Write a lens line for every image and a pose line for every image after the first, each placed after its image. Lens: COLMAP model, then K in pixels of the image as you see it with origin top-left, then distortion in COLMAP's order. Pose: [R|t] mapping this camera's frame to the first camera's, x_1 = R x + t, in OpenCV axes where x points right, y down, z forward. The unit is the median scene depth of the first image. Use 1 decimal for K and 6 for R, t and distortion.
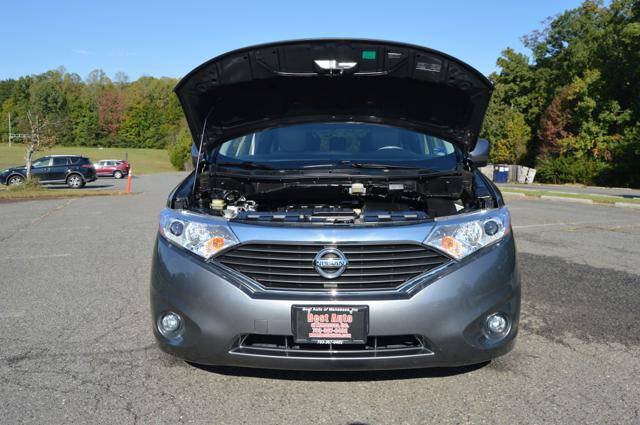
lens RADIAL K [[504.3, 0, 325.6], [0, 504.3, 209.8], [0, 0, 1]] dist [-0.097770, 0.039669]
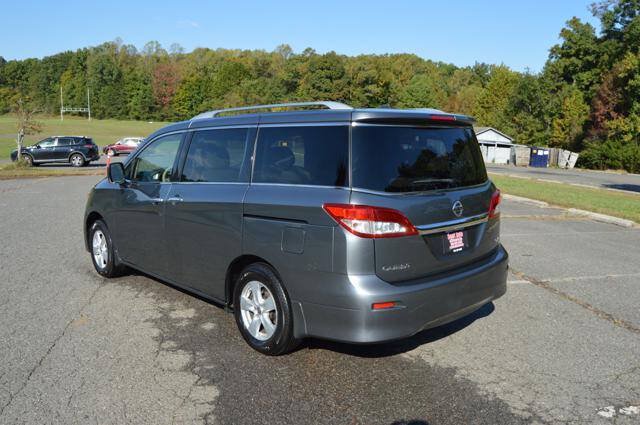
lens RADIAL K [[540.0, 0, 327.4], [0, 540.0, 209.1], [0, 0, 1]] dist [-0.095354, 0.046214]
pose [[0.991285, 0.030055, -0.128261, 0.066113], [-0.025254, 0.998924, 0.038898, -0.003247], [0.129292, -0.035320, 0.990977, -0.030864]]
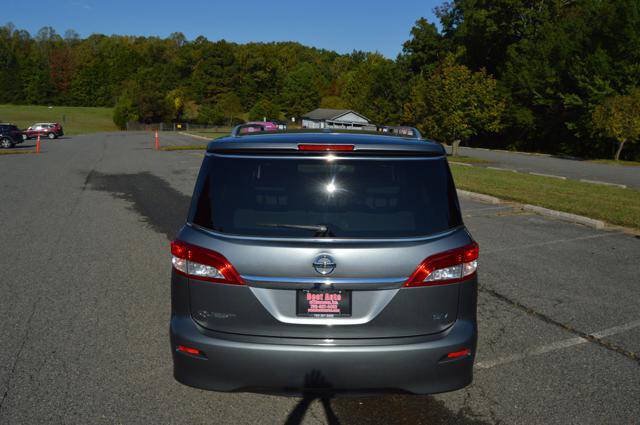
lens RADIAL K [[506.2, 0, 325.3], [0, 506.2, 209.5], [0, 0, 1]] dist [-0.096859, 0.039887]
pose [[0.998013, -0.003880, 0.062894, 0.100973], [-0.001431, 0.996450, 0.084172, 0.003751], [-0.062998, -0.084095, 0.994464, -0.146456]]
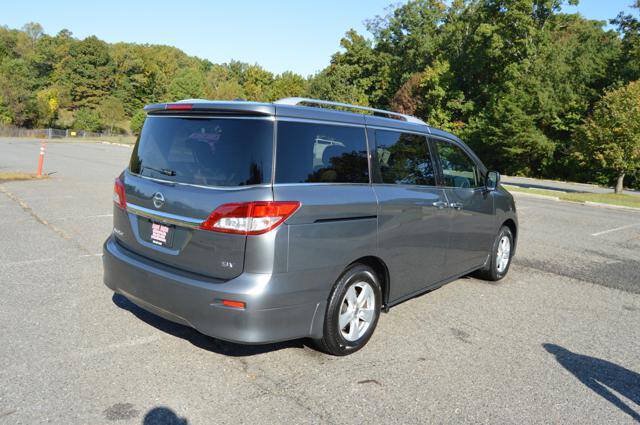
lens RADIAL K [[506.2, 0, 325.3], [0, 506.2, 209.5], [0, 0, 1]] dist [-0.096859, 0.039887]
pose [[0.933440, -0.001734, 0.358731, -0.068861], [-0.018695, 0.998394, 0.053471, -0.008148], [-0.358247, -0.056619, 0.931908, 0.026906]]
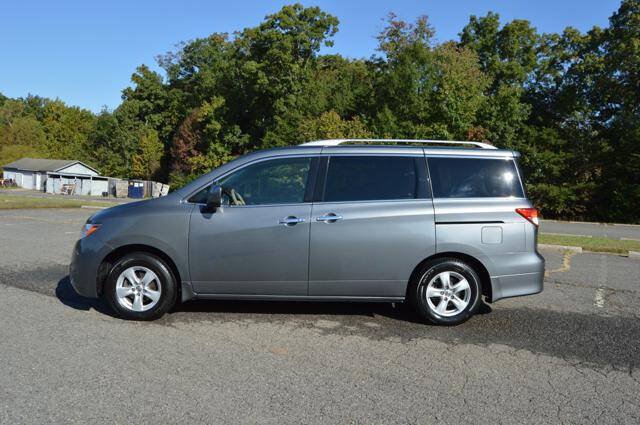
lens RADIAL K [[506.2, 0, 325.3], [0, 506.2, 209.5], [0, 0, 1]] dist [-0.096859, 0.039887]
pose [[0.766223, -0.013642, 0.642430, -0.004872], [0.031670, 0.999361, -0.016552, -0.001406], [-0.641794, 0.033028, 0.766166, -0.019201]]
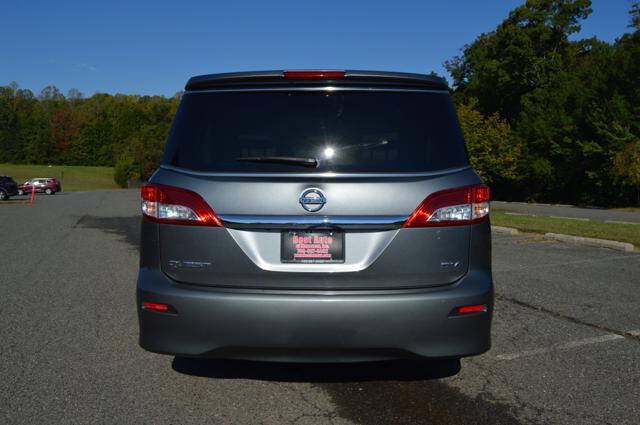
lens RADIAL K [[532.1, 0, 327.3], [0, 532.1, 207.6], [0, 0, 1]] dist [-0.079935, 0.013020]
pose [[0.998811, -0.004771, 0.048514, 0.102581], [0.006779, 0.999123, -0.041307, 0.013261], [-0.048275, 0.041587, 0.997968, -0.143870]]
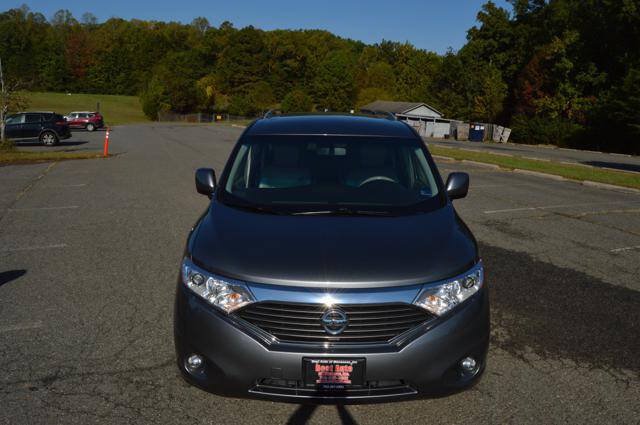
lens RADIAL K [[506.2, 0, 325.3], [0, 506.2, 209.5], [0, 0, 1]] dist [-0.096859, 0.039887]
pose [[0.998600, 0.013319, 0.051191, -0.002393], [-0.018341, 0.994925, 0.098930, -0.008620], [-0.049614, -0.099731, 0.993777, -0.005120]]
